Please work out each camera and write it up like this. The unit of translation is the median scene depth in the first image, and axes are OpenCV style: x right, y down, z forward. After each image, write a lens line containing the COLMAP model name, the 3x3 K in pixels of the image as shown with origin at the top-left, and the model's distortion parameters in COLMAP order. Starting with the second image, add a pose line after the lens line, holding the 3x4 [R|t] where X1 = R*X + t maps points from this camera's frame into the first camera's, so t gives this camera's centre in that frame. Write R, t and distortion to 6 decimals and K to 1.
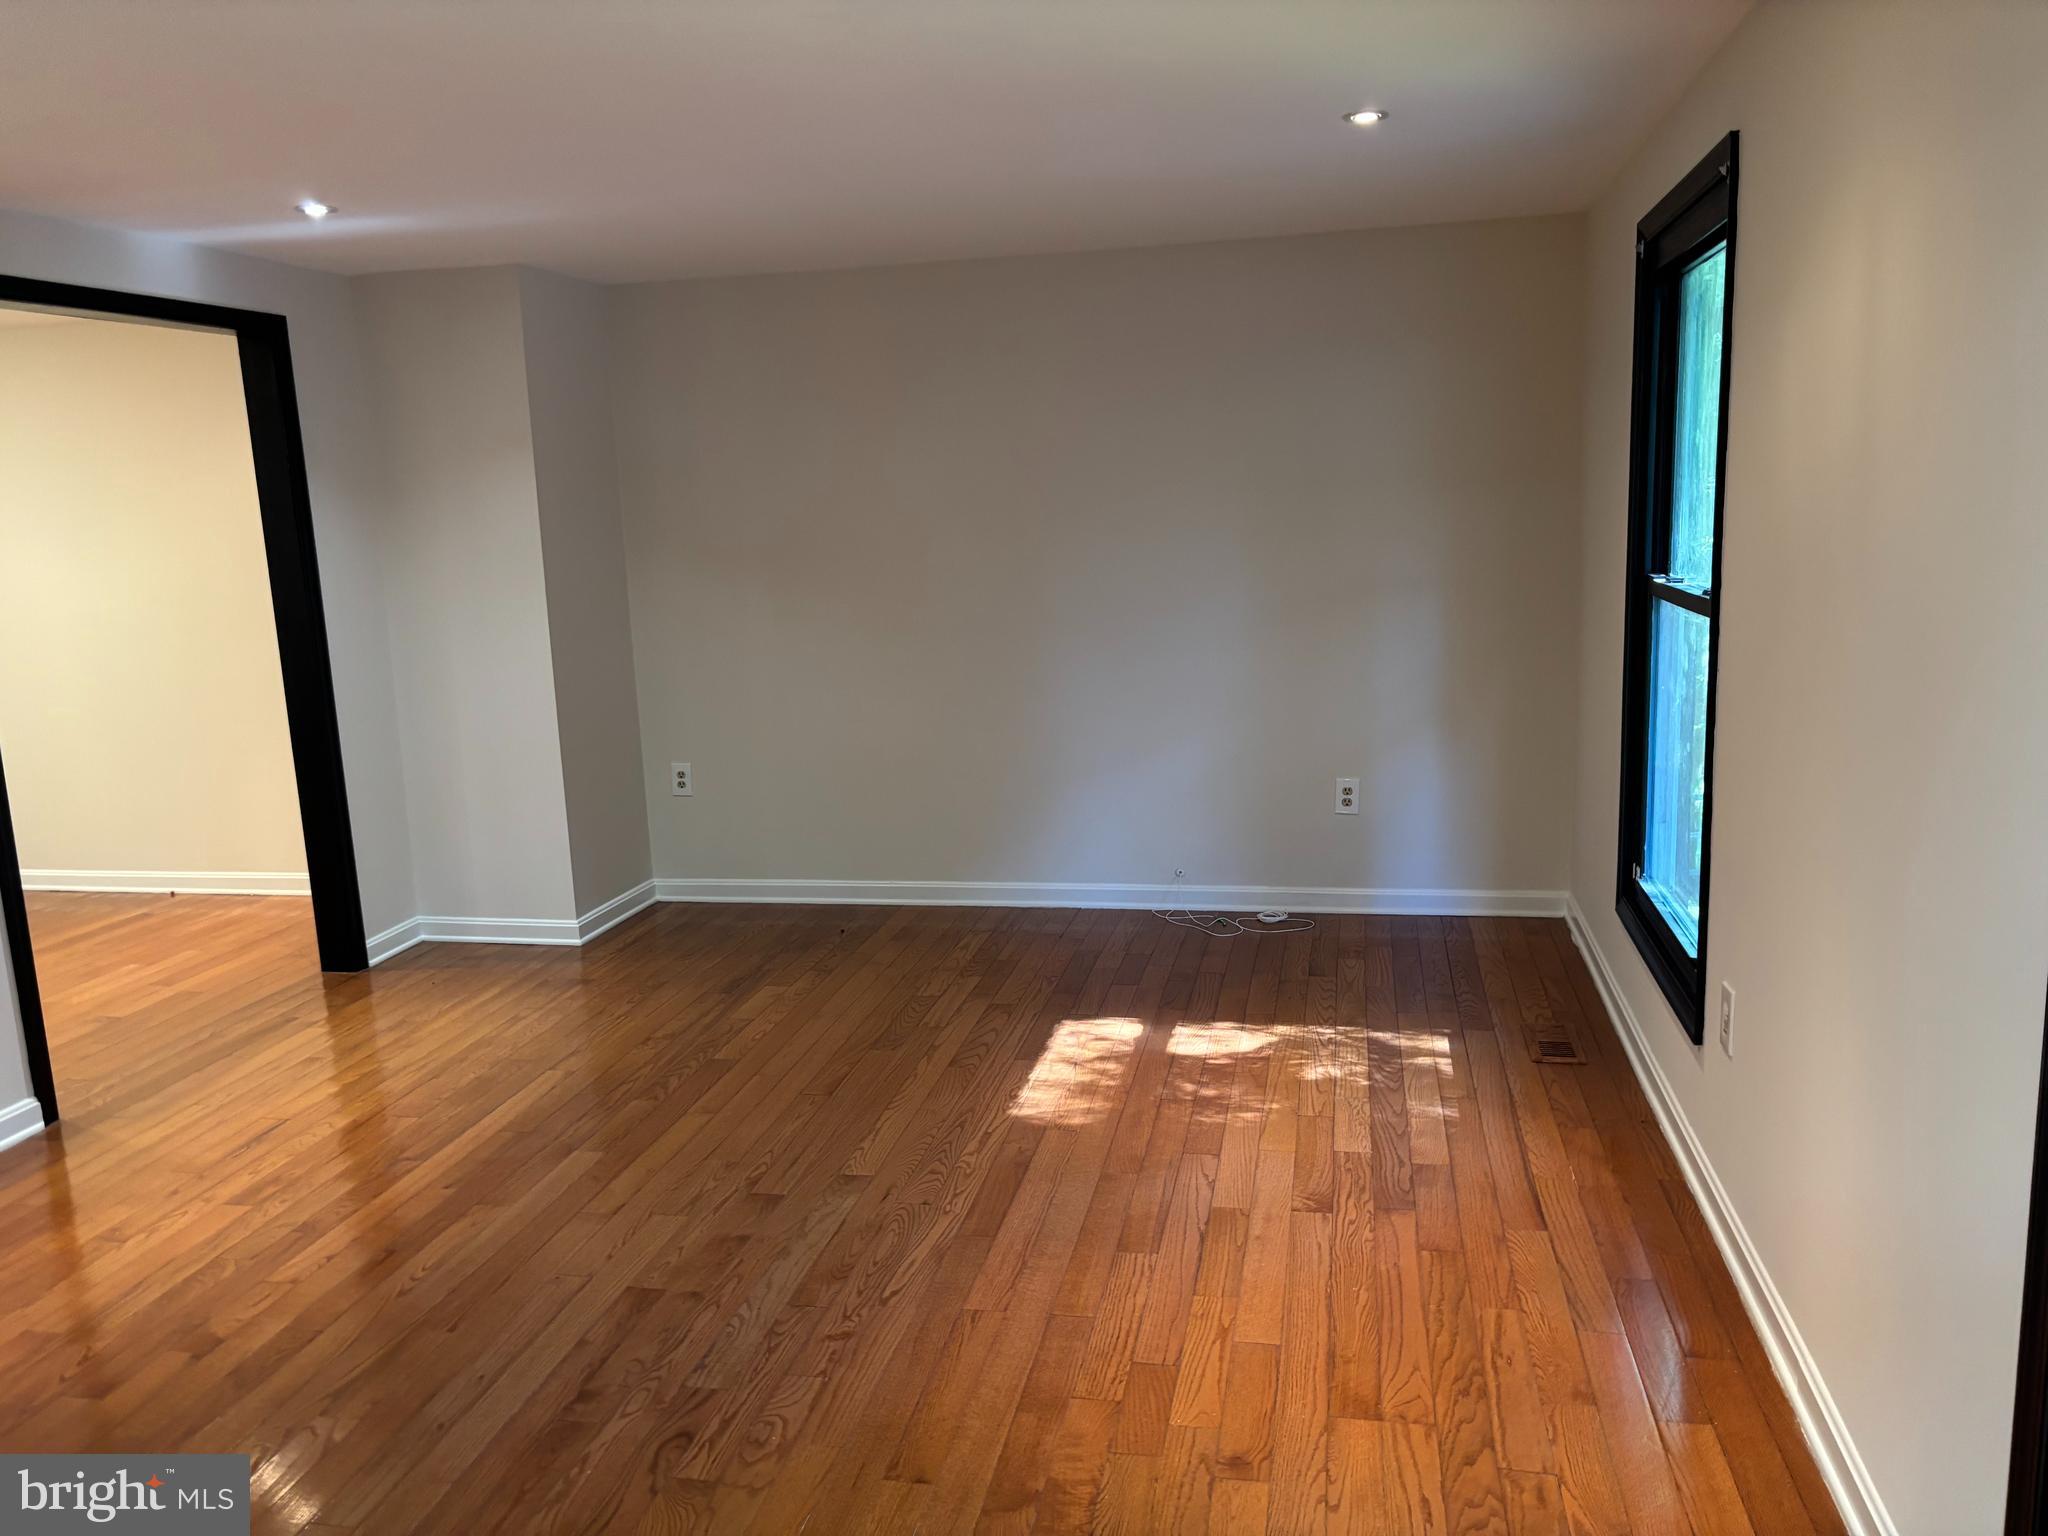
lens RADIAL K [[1587.4, 0, 1024.0], [0, 1587.4, 768.0], [0, 0, 1]] dist [0.037003, -0.004886]
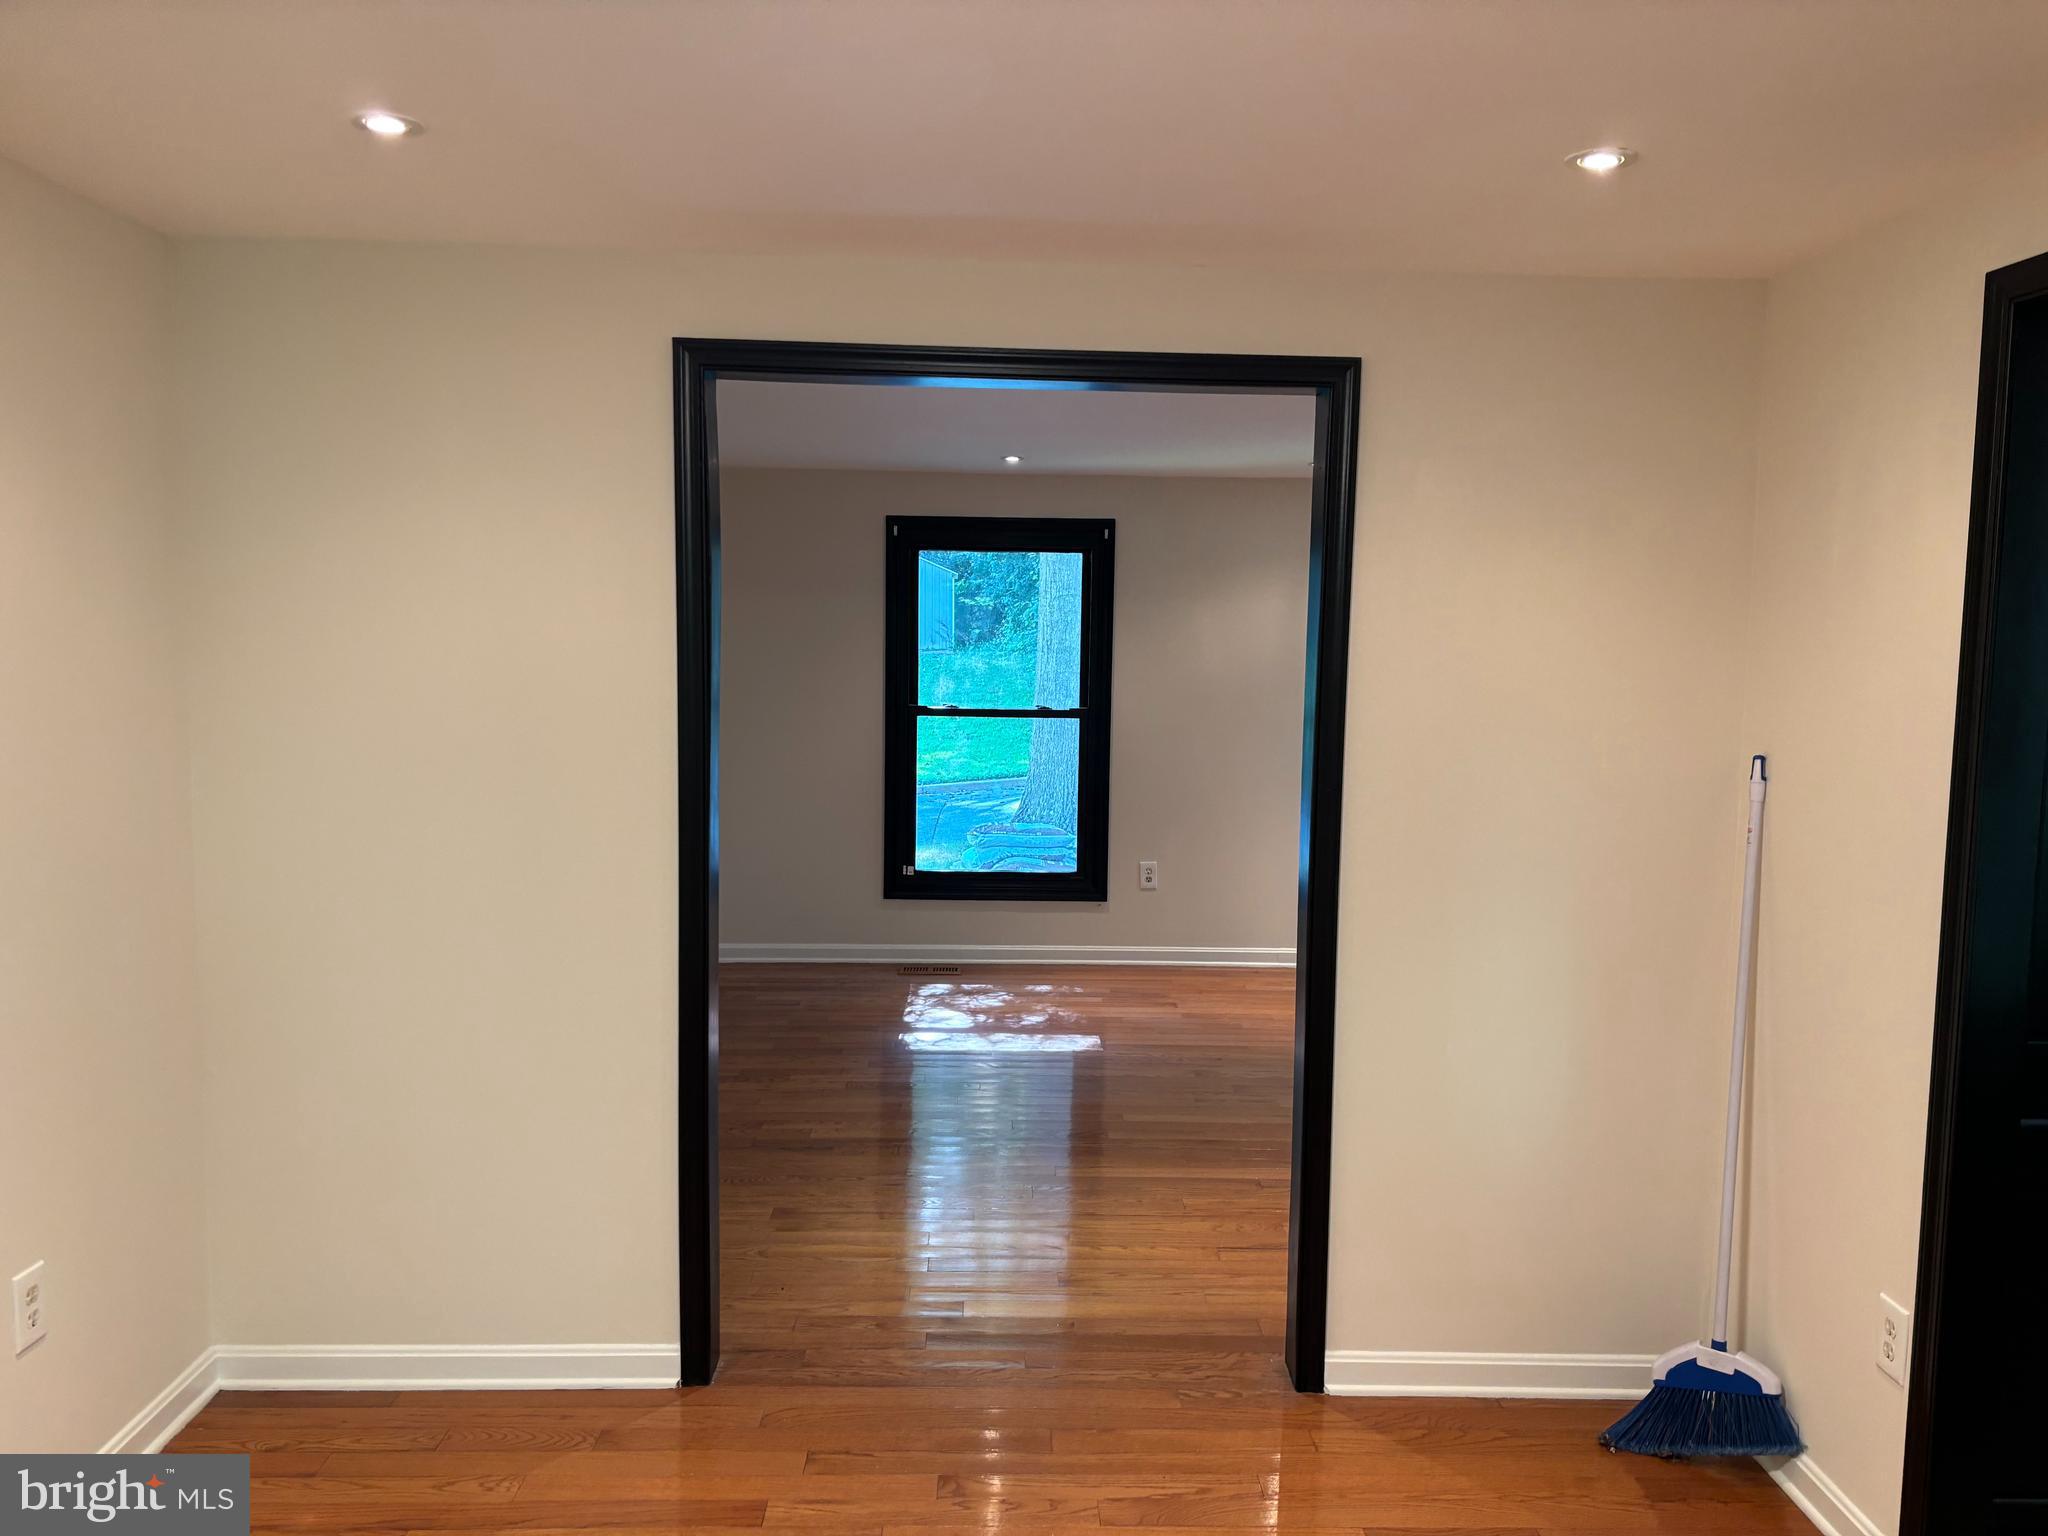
lens RADIAL K [[1587.4, 0, 1024.0], [0, 1587.4, 768.0], [0, 0, 1]] dist [0.037003, -0.004886]
pose [[-0.237202, -0.069352, 0.968982, -1.337133], [0.129351, 0.986312, 0.102256, -0.206760], [-0.962810, 0.149594, -0.224984, 1.227735]]
